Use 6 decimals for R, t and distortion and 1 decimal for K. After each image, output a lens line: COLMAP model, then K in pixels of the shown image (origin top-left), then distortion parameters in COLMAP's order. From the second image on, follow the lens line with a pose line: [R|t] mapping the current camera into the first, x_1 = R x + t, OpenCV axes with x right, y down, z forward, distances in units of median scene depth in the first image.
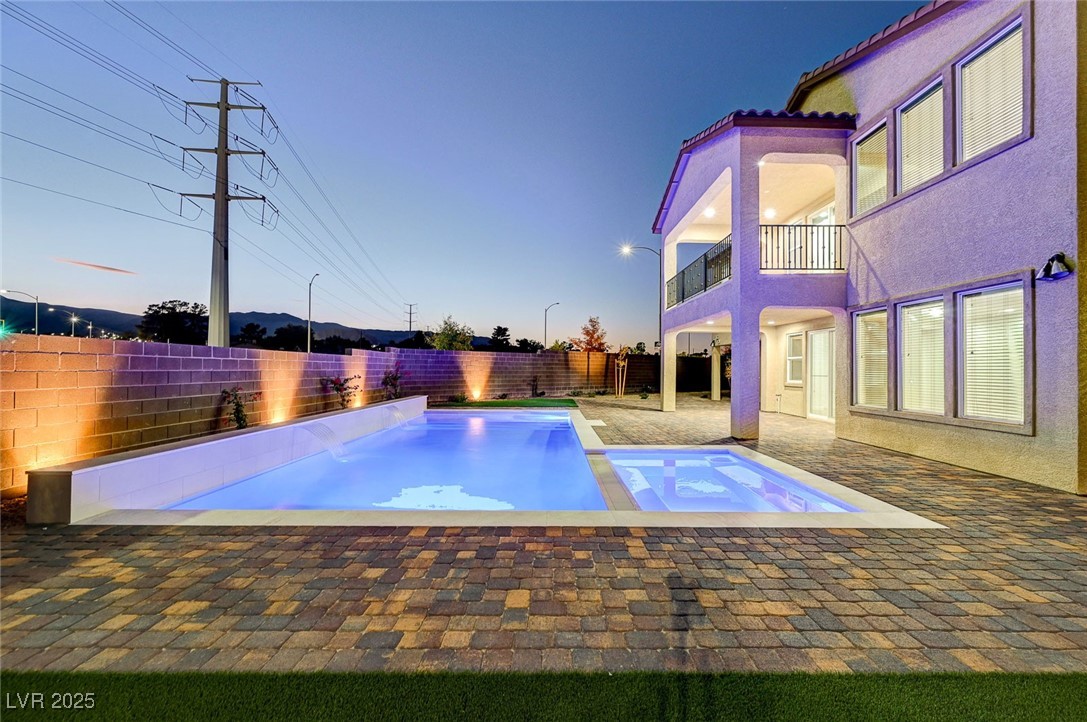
lens RADIAL K [[430.5, 0, 547.4], [0, 430.5, 364.2], [0, 0, 1]] dist [-0.001246, 0.000311]
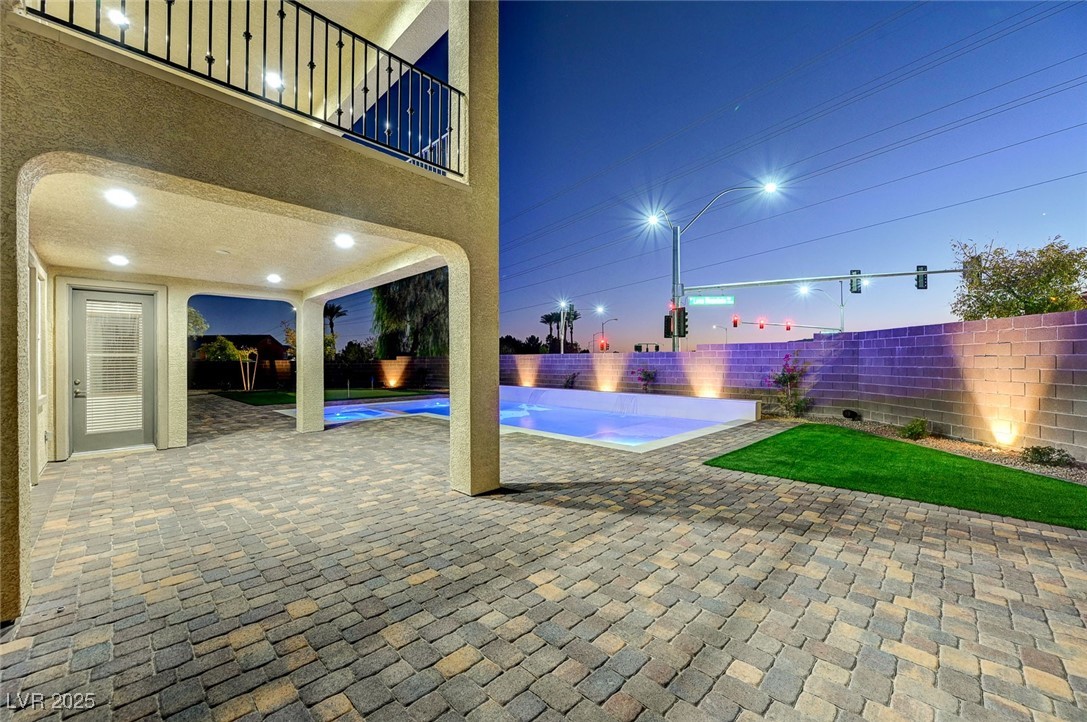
lens RADIAL K [[430.5, 0, 549.4], [0, 430.5, 358.8], [0, 0, 1]] dist [-0.001246, 0.000311]
pose [[-0.693644, -0.009559, -0.720255, 0.375350], [0.004253, 0.999840, -0.017365, 0.010144], [0.720306, -0.015108, -0.693492, 0.993055]]
